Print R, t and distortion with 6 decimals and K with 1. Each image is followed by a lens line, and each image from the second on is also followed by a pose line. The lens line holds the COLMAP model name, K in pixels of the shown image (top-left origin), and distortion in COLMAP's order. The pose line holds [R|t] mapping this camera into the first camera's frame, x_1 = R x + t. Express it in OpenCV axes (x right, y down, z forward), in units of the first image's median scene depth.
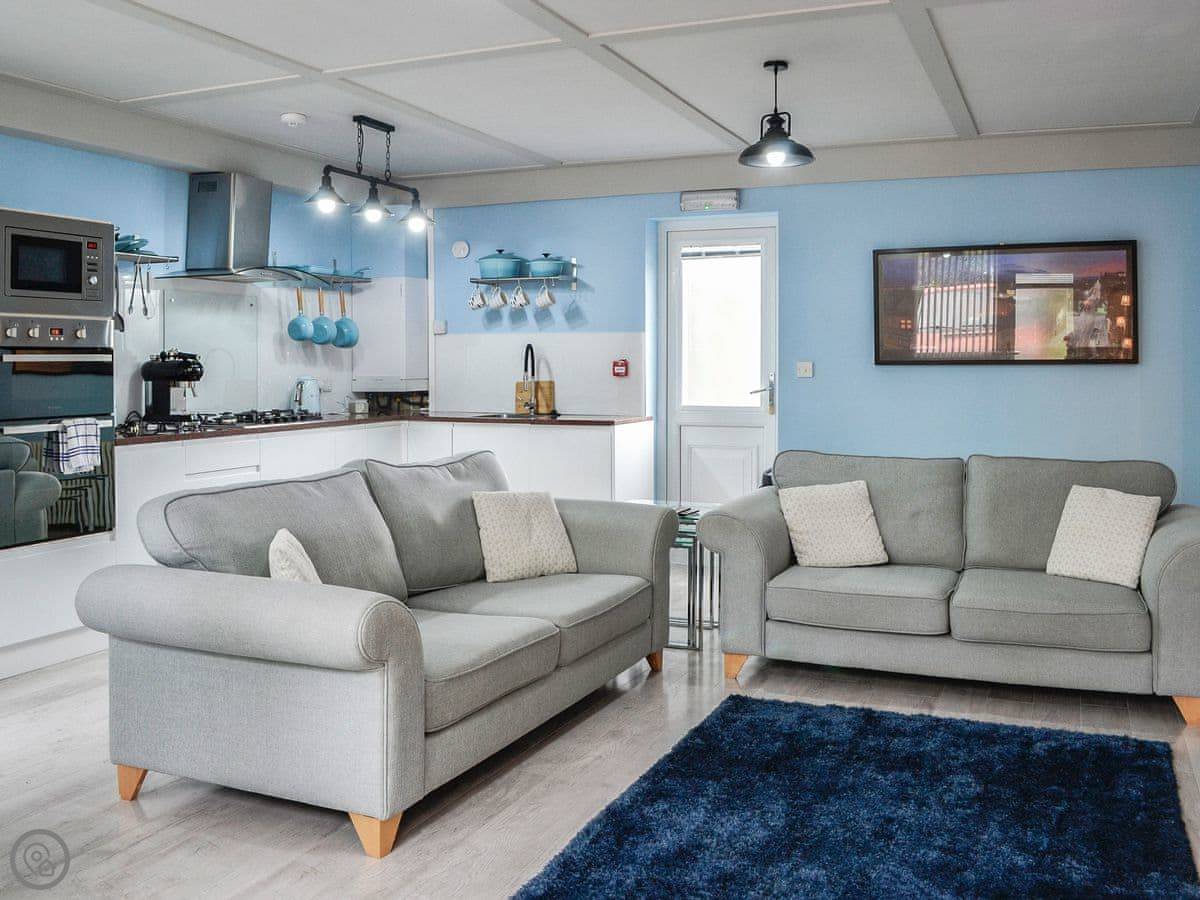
lens RADIAL K [[1126.1, 0, 601.7], [0, 1126.1, 338.4], [0, 0, 1]] dist [-0.063278, 0.007258]
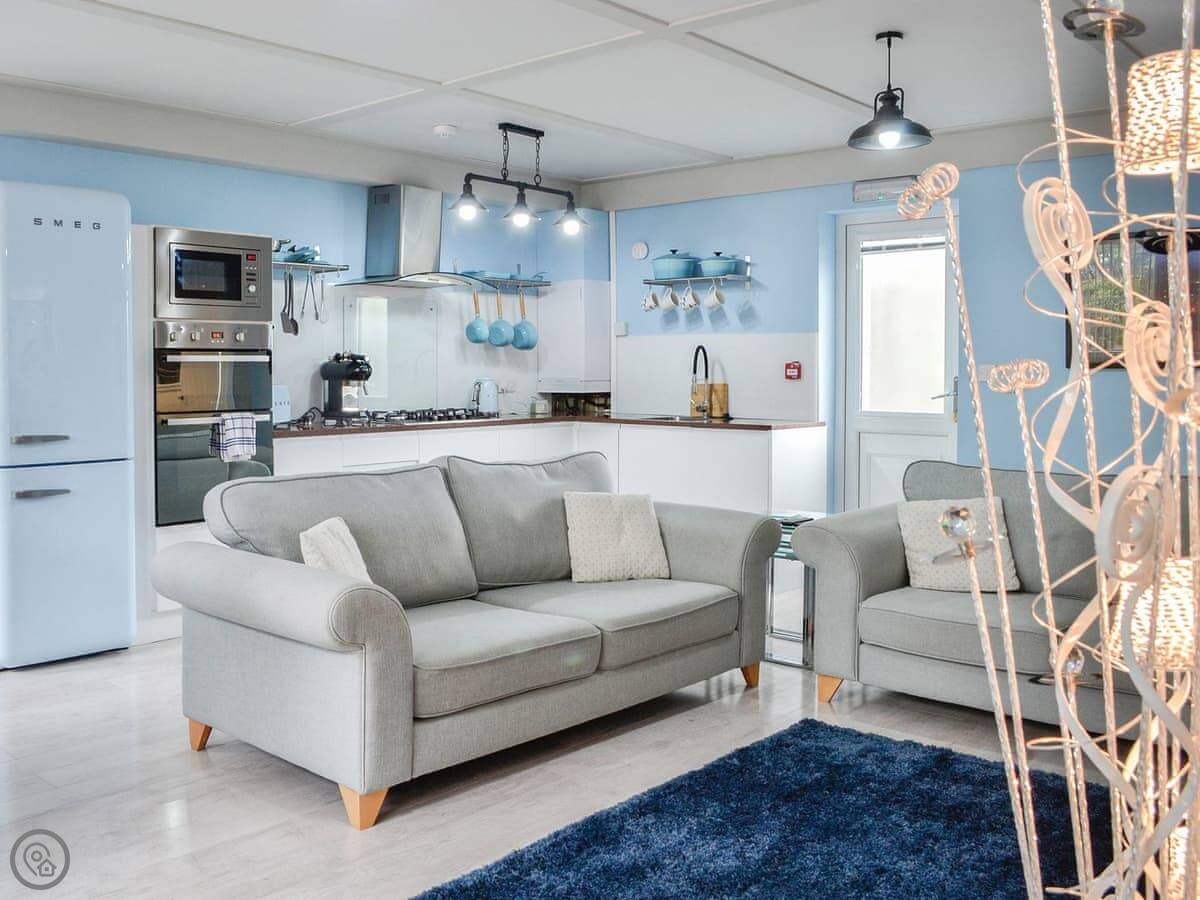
lens RADIAL K [[1123.3, 0, 501.8], [0, 1123.3, 373.7], [0, 0, 1]] dist [-0.070685, 0.010244]
pose [[0.935045, 0.005807, -0.354482, 0.171682], [0.004166, 0.999617, 0.027365, 0.003103], [0.354505, -0.027064, 0.934662, 0.040243]]
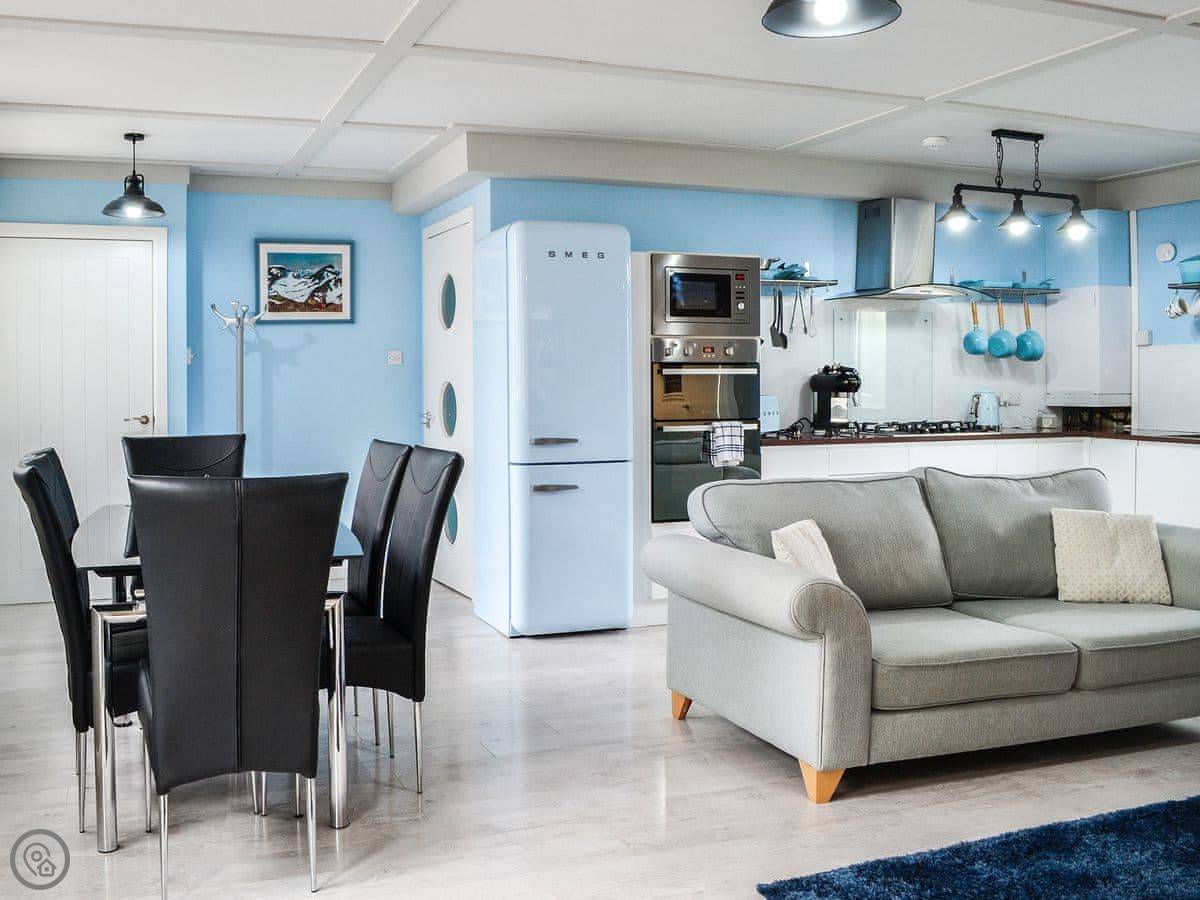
lens RADIAL K [[1114.2, 0, 458.6], [0, 1114.2, 385.7], [0, 0, 1]] dist [-0.077697, 0.016105]
pose [[0.660480, 0.009832, -0.750779, 0.233750], [0.013343, 0.999603, 0.024830, -0.000589], [0.750725, -0.026417, 0.660087, -0.014054]]
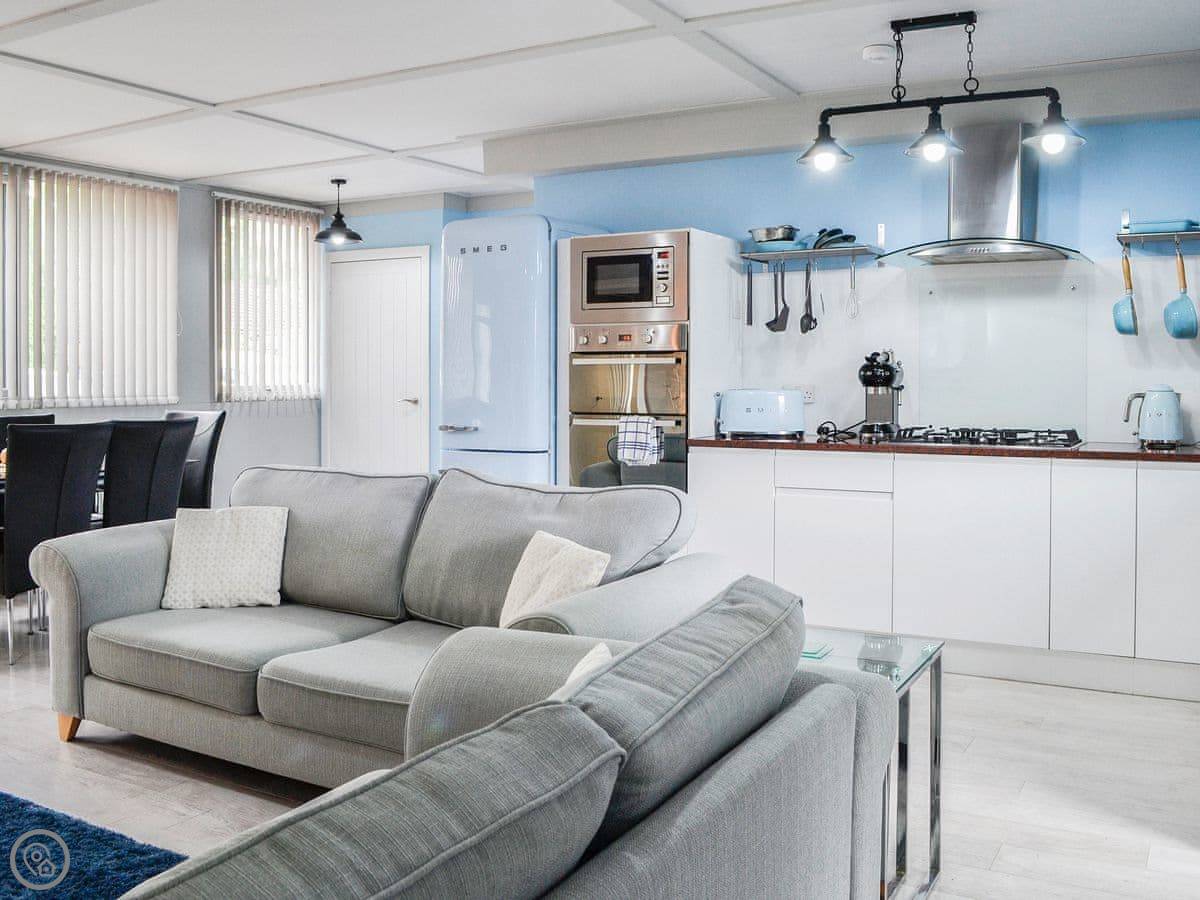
lens RADIAL K [[1078.1, 0, 561.2], [0, 1078.1, 365.9], [0, 0, 1]] dist [-0.051120, 0.003506]
pose [[-0.108178, 0.001358, -0.994131, 0.572626], [0.021061, 0.999778, -0.000926, 0.021006], [0.993908, -0.021038, -0.108183, 1.004242]]
